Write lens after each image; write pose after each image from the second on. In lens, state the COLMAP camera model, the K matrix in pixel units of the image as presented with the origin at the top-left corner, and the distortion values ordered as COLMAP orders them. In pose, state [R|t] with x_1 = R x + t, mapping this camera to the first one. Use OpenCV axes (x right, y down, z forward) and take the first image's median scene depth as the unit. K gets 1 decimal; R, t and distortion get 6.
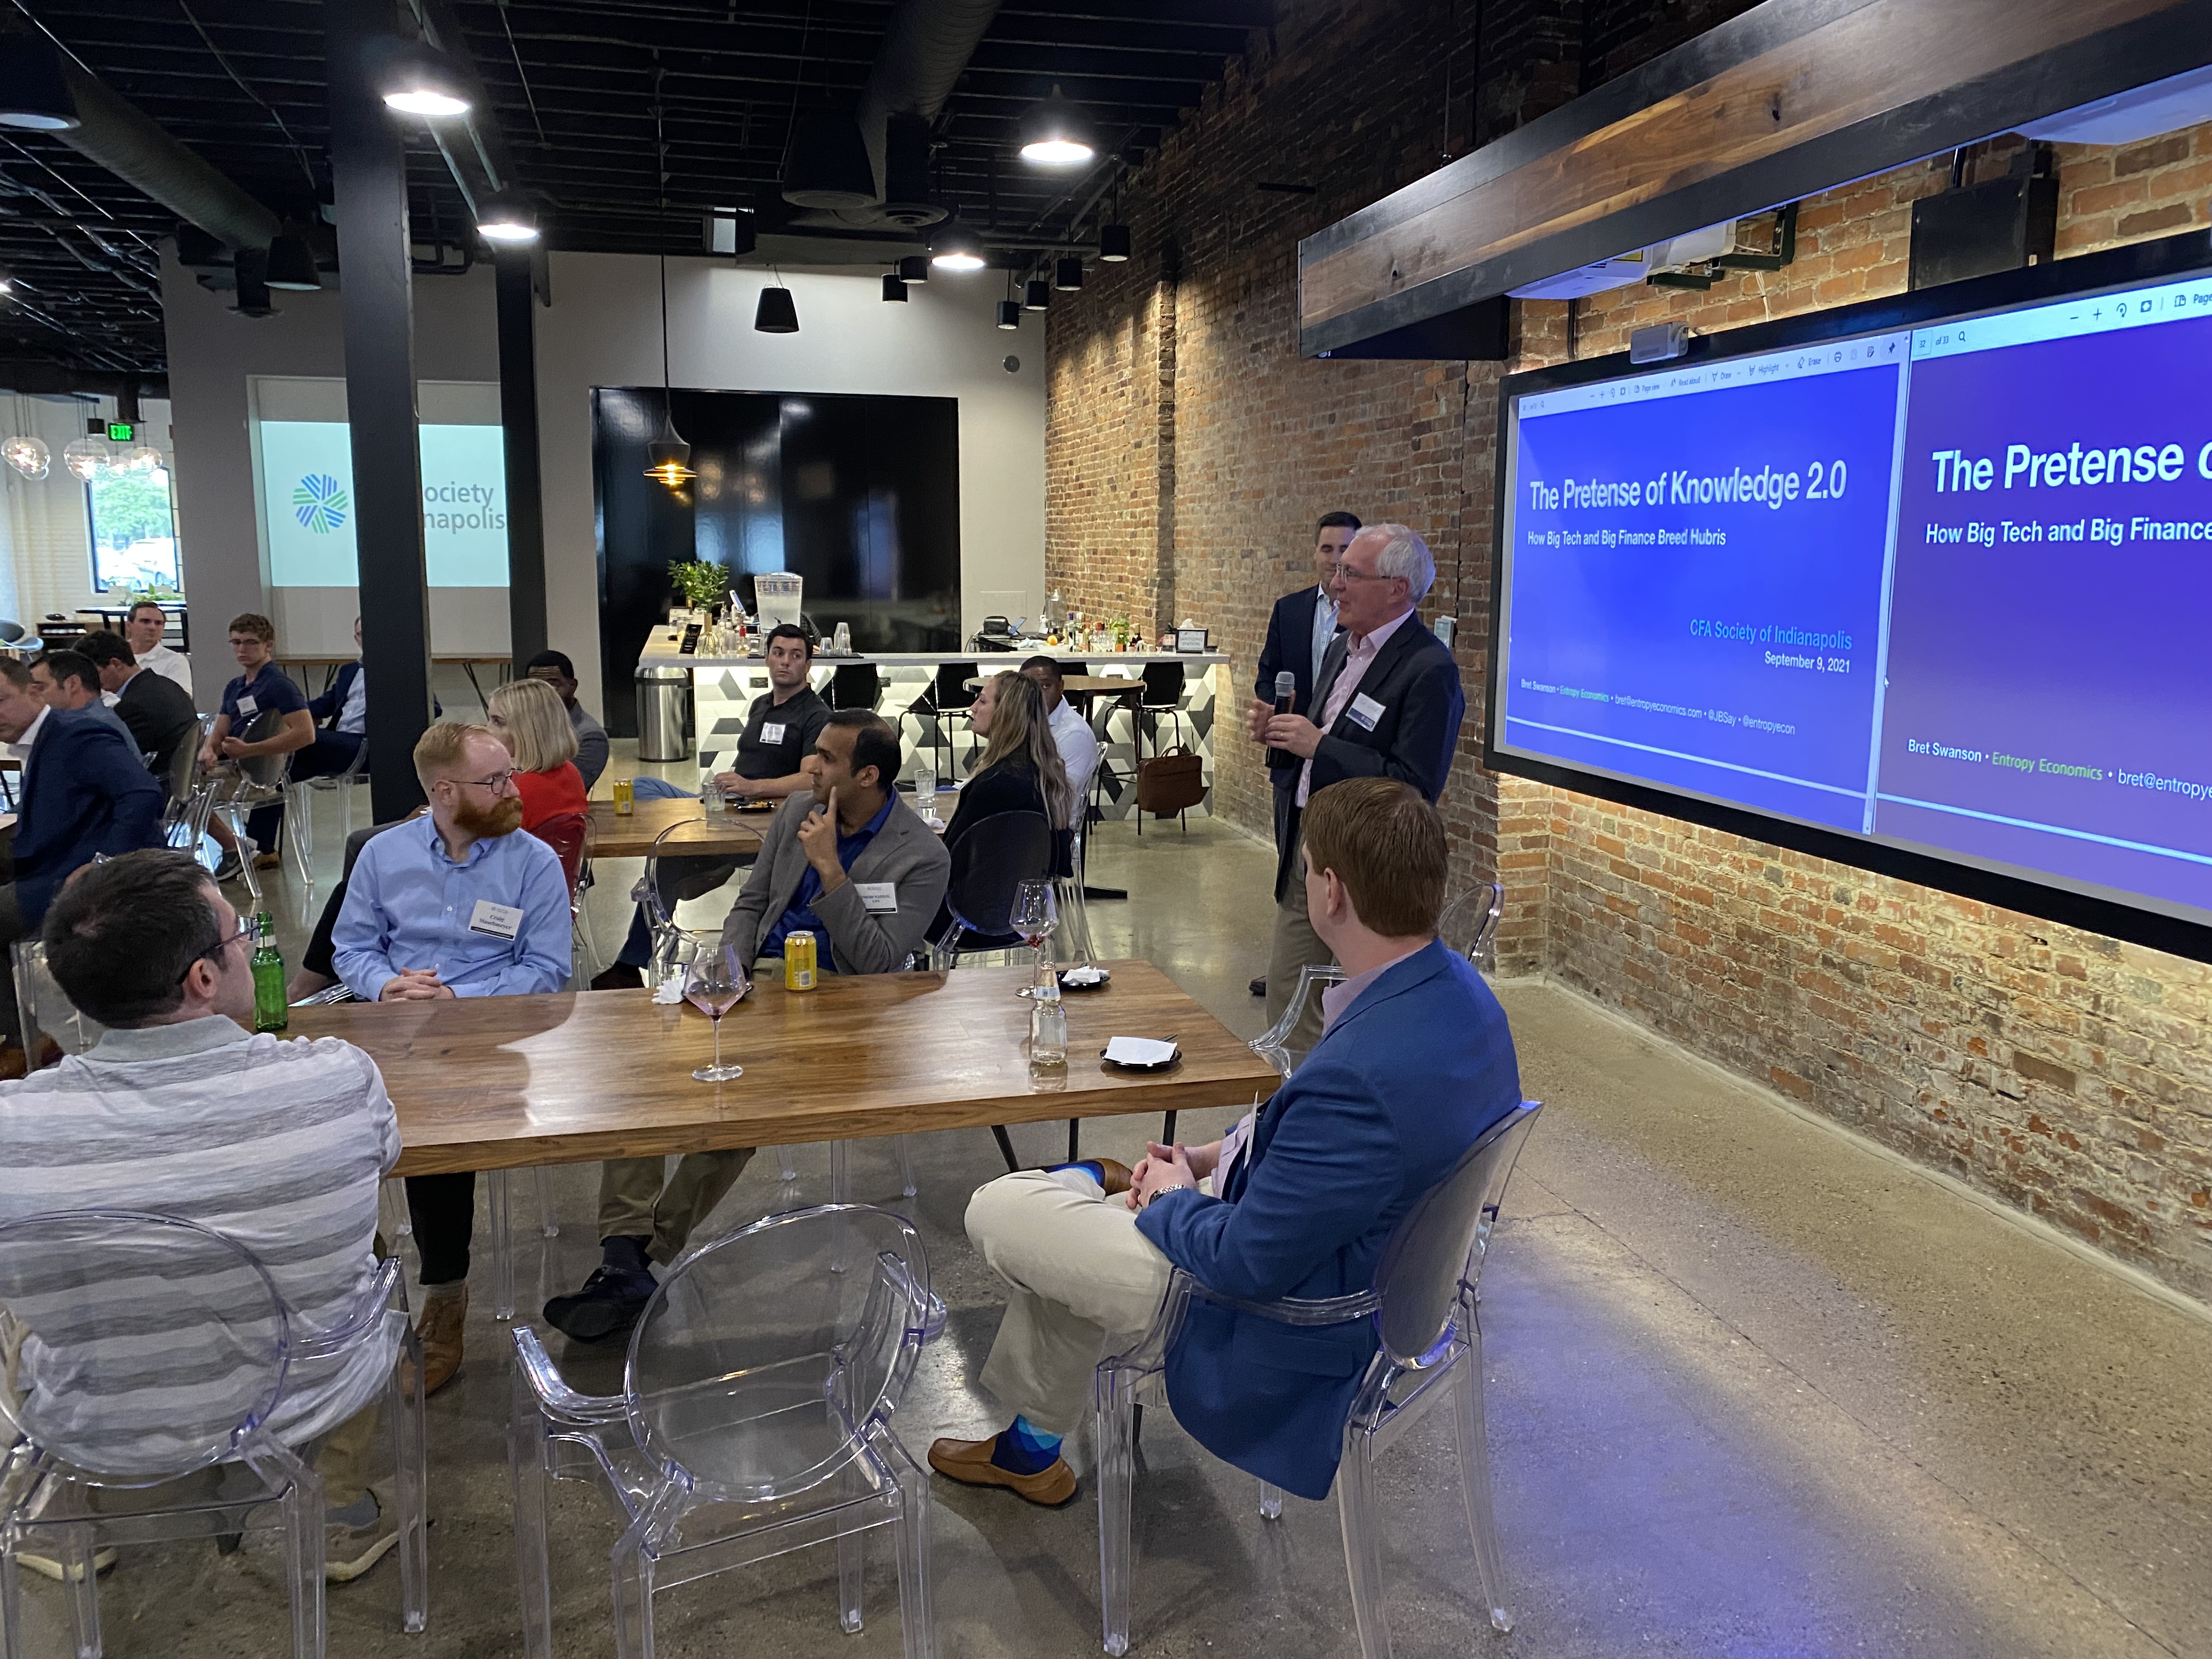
lens RADIAL K [[1674.8, 0, 1106.0], [0, 1674.8, 829.5], [0, 0, 1]] dist [0.003206, -0.004866]
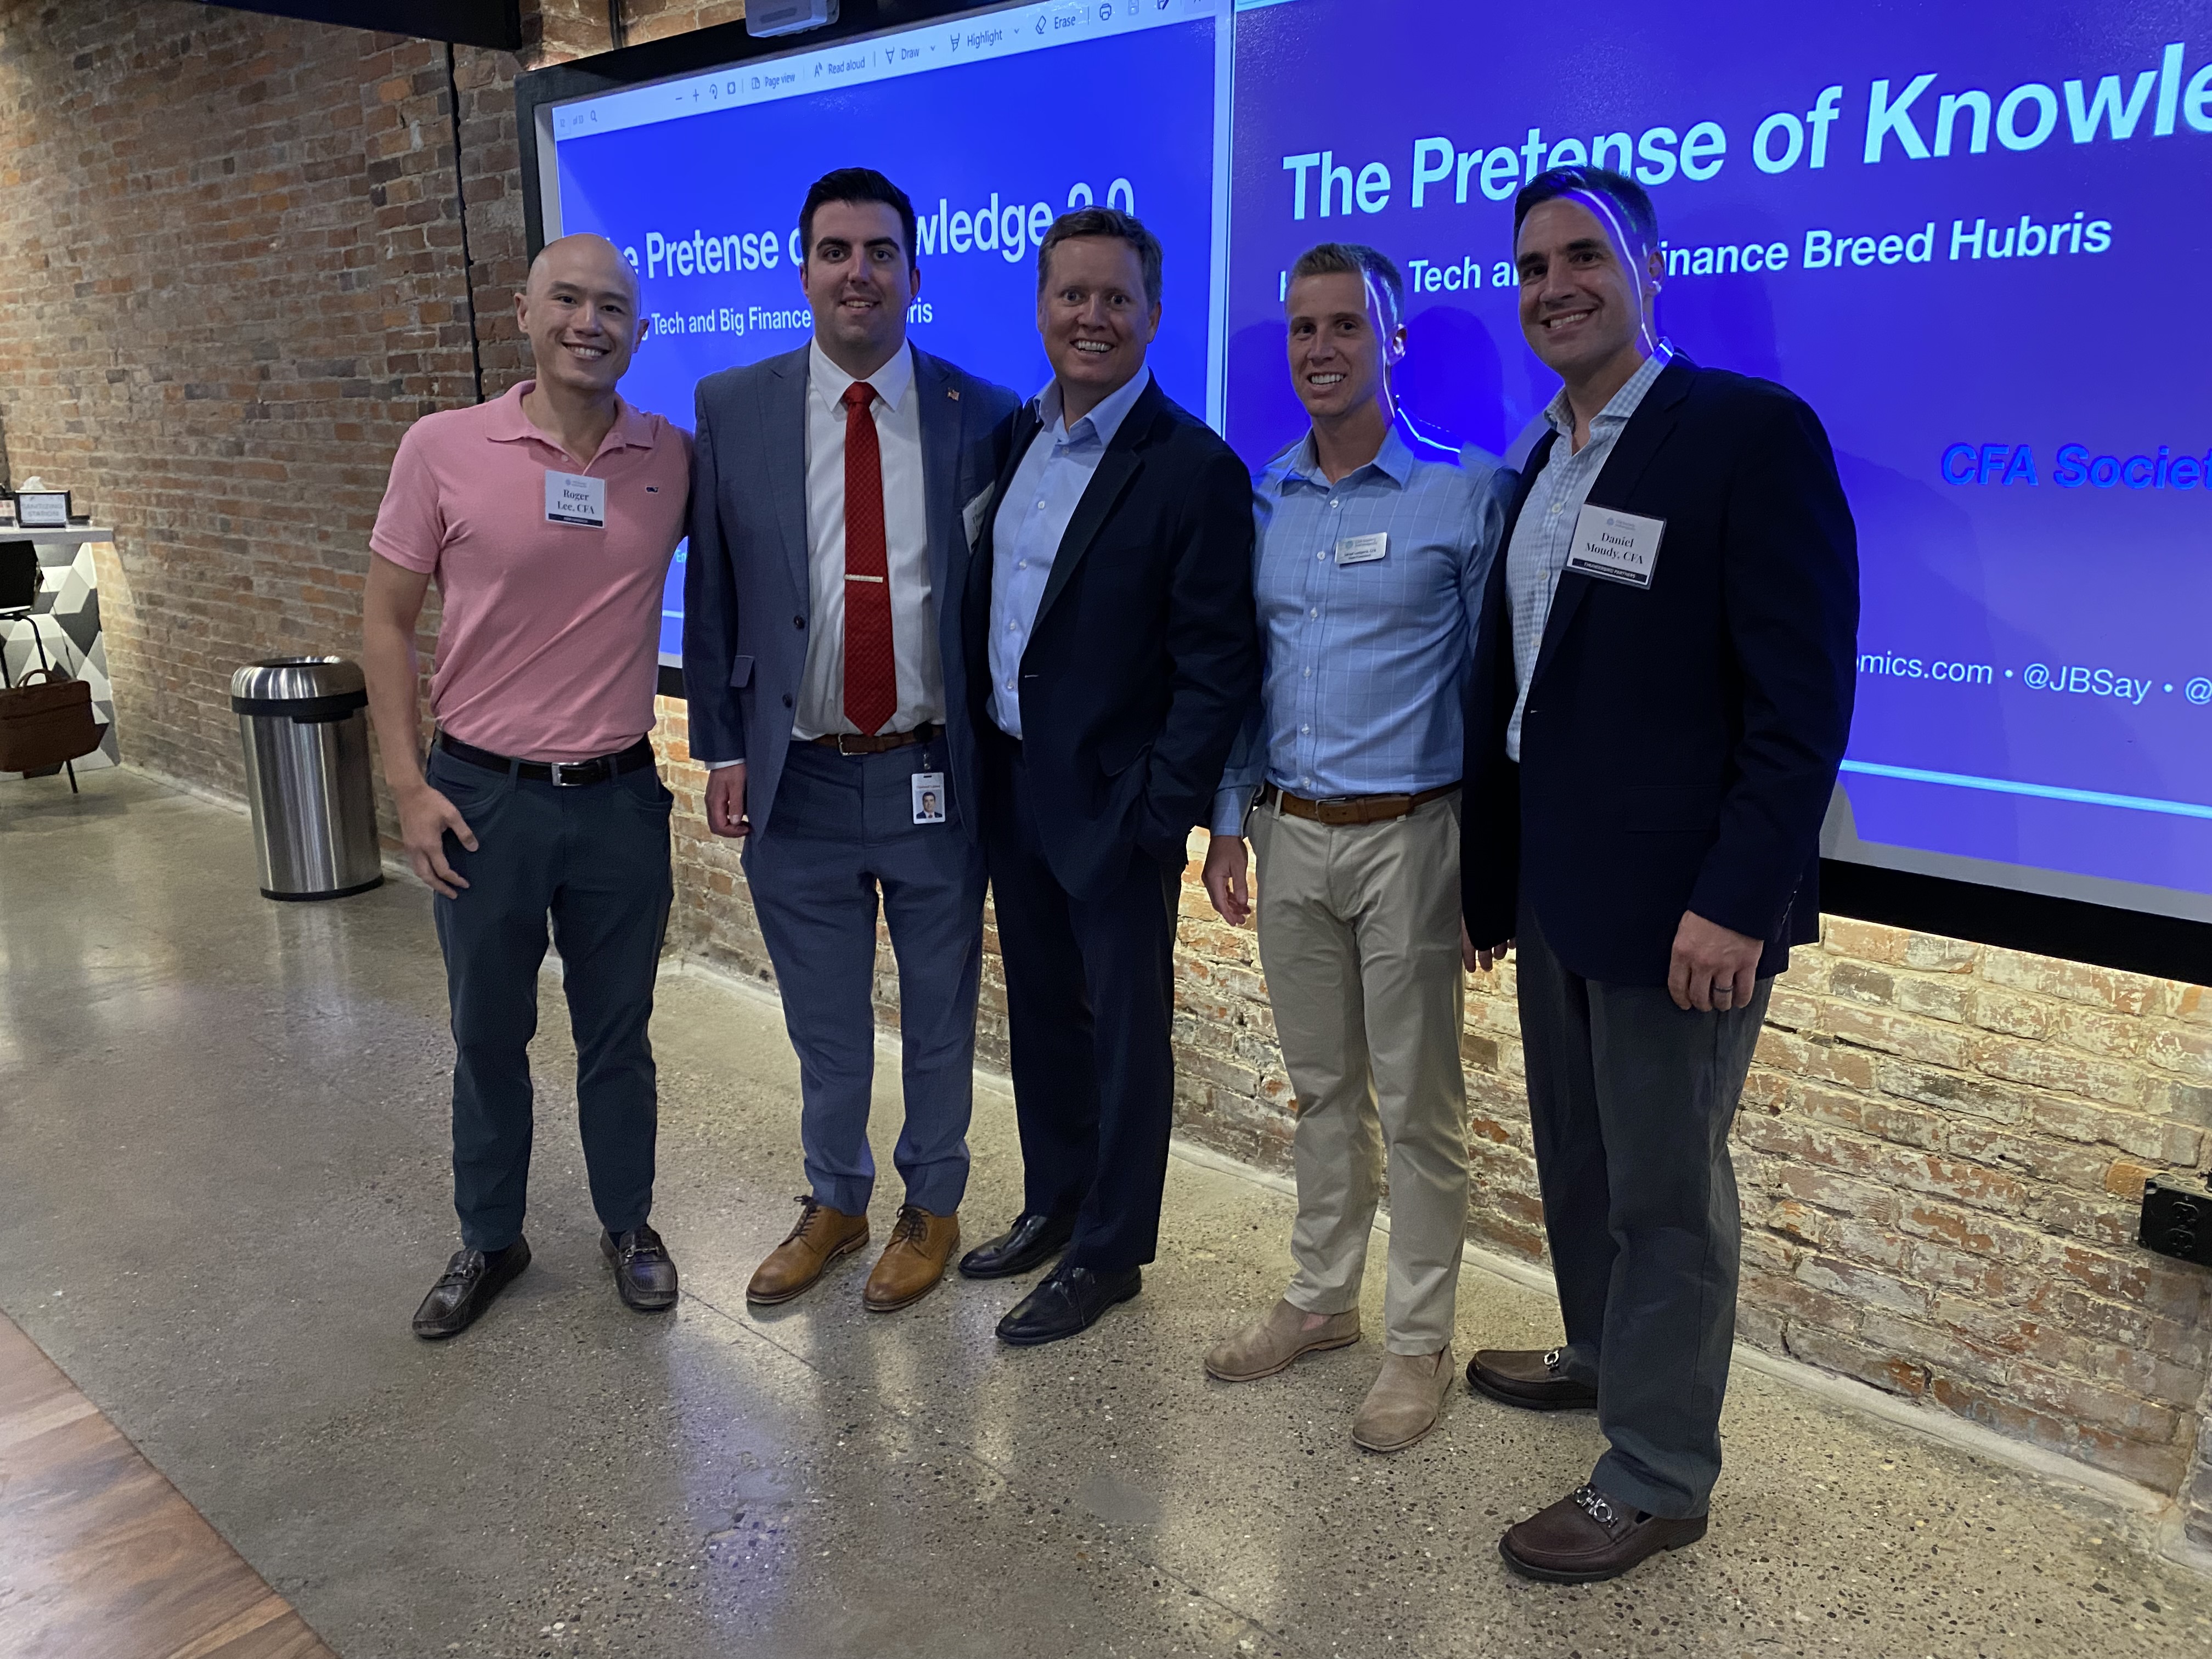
lens RADIAL K [[1713.4, 0, 1110.6], [0, 1713.4, 819.9], [0, 0, 1]] dist [0.025500, -0.012409]
pose [[0.831626, -0.135079, 0.538657, 0.035464], [0.096846, 0.990380, 0.098837, -0.034854], [-0.546826, -0.030028, 0.836708, 0.379753]]
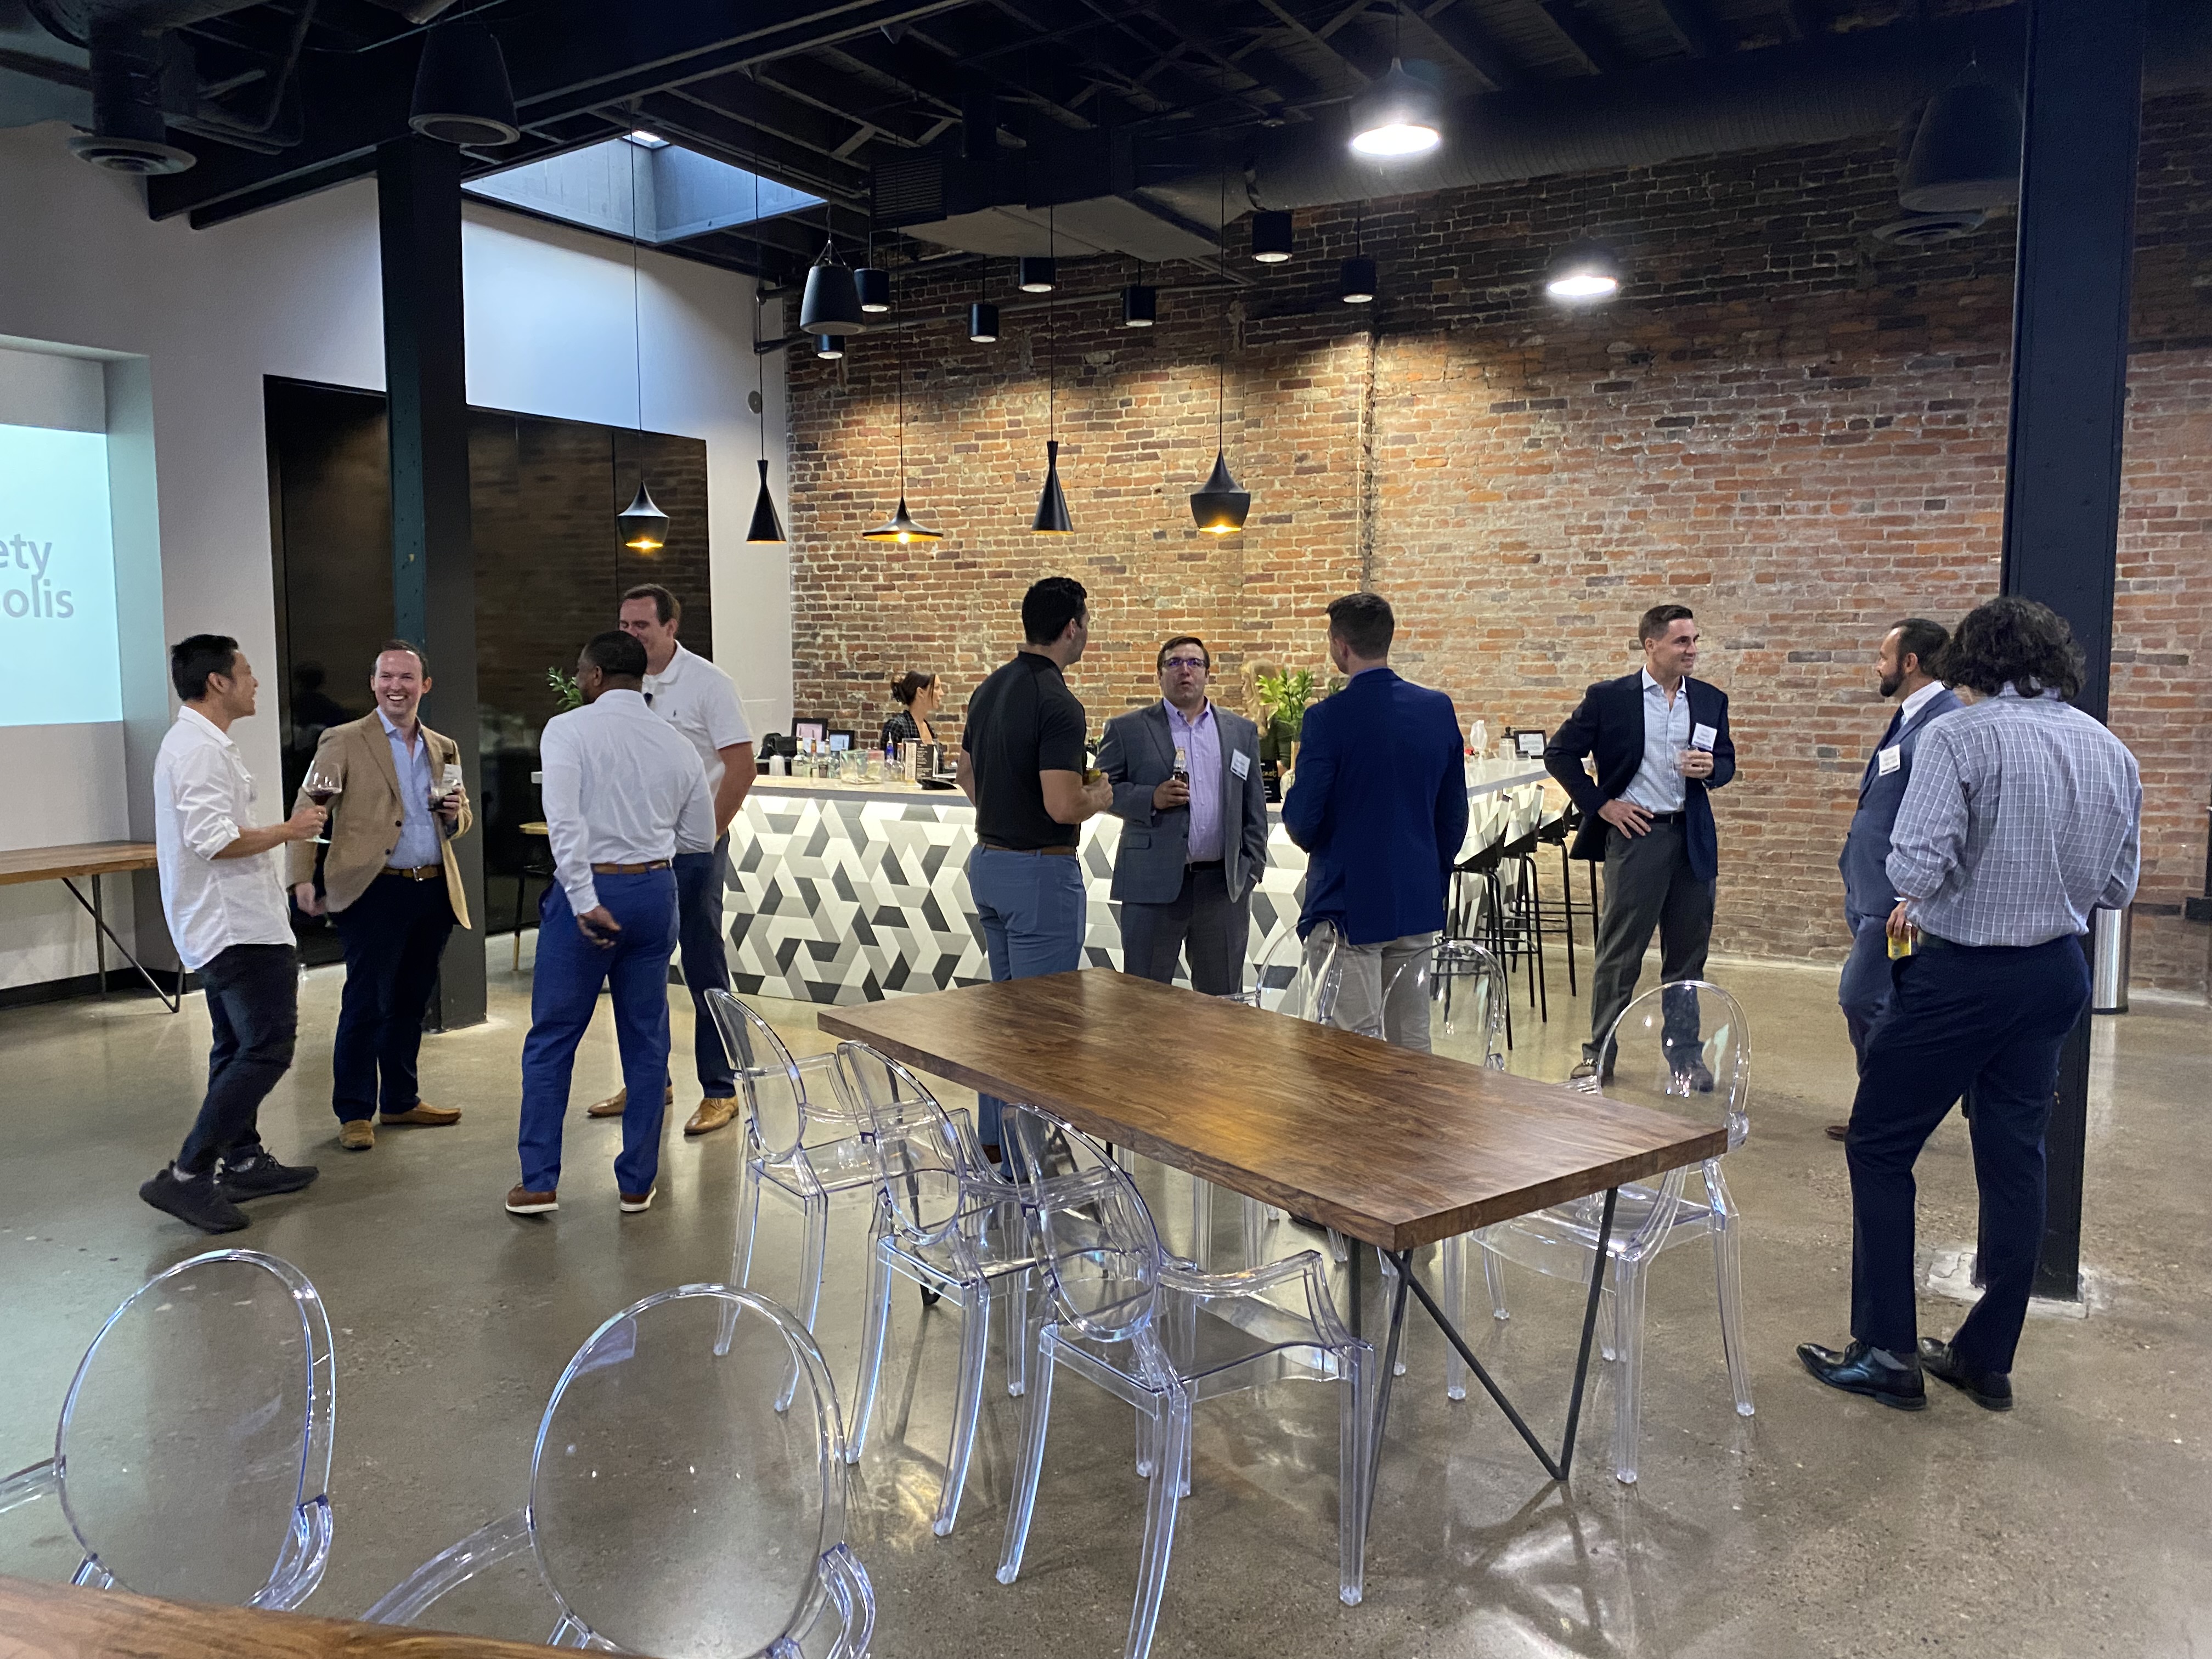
lens RADIAL K [[1674.8, 0, 1106.0], [0, 1674.8, 829.5], [0, 0, 1]] dist [0.003206, -0.004866]
pose [[0.680122, -0.087270, 0.727886, -1.563052], [0.128858, 0.991662, -0.001506, -0.205204], [-0.721686, 0.094818, 0.685696, 1.201460]]
